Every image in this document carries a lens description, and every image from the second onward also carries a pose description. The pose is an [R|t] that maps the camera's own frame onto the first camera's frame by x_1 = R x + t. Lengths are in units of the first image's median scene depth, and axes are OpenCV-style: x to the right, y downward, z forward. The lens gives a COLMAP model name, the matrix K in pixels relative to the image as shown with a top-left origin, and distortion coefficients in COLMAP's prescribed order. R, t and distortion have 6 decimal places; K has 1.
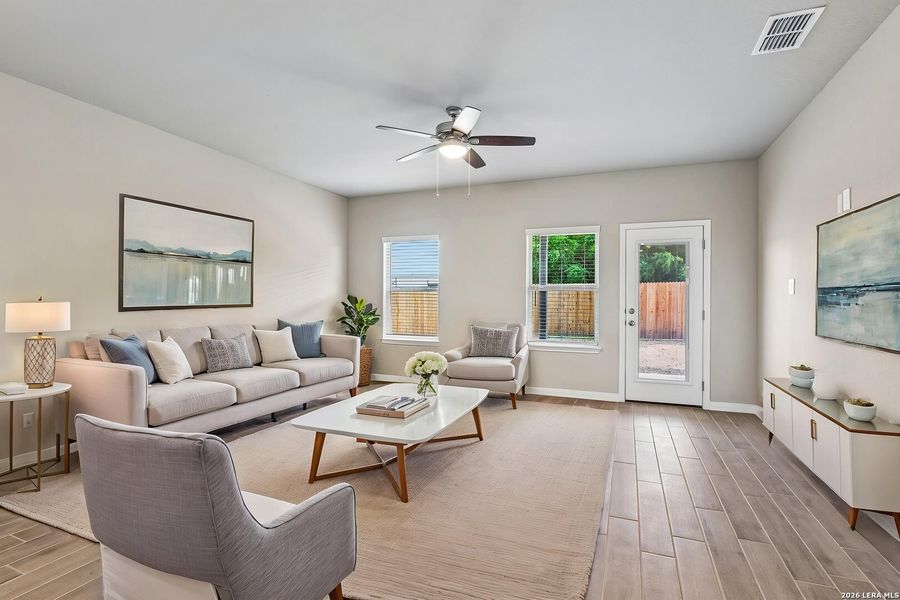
lens RADIAL K [[438.1, 0, 452.0], [0, 438.1, 301.7], [0, 0, 1]] dist [-0.011260, 0.000545]
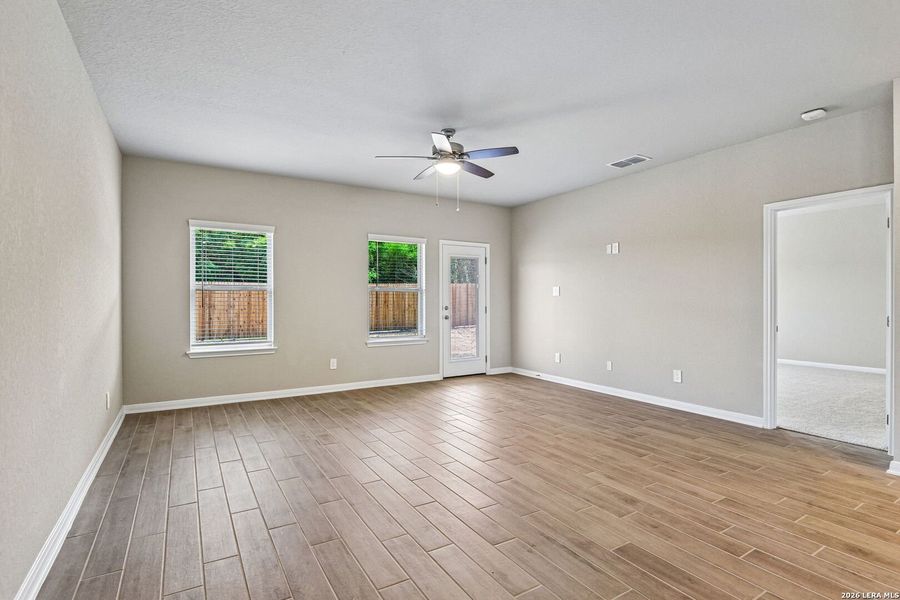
lens RADIAL K [[438.1, 0, 449.5], [0, 438.1, 298.3], [0, 0, 1]] dist [-0.011260, 0.000545]
pose [[0.597364, -0.003859, 0.801961, -0.618227], [0.008536, 0.999962, -0.001547, -0.004728], [-0.801924, 0.007770, 0.597375, 0.222214]]
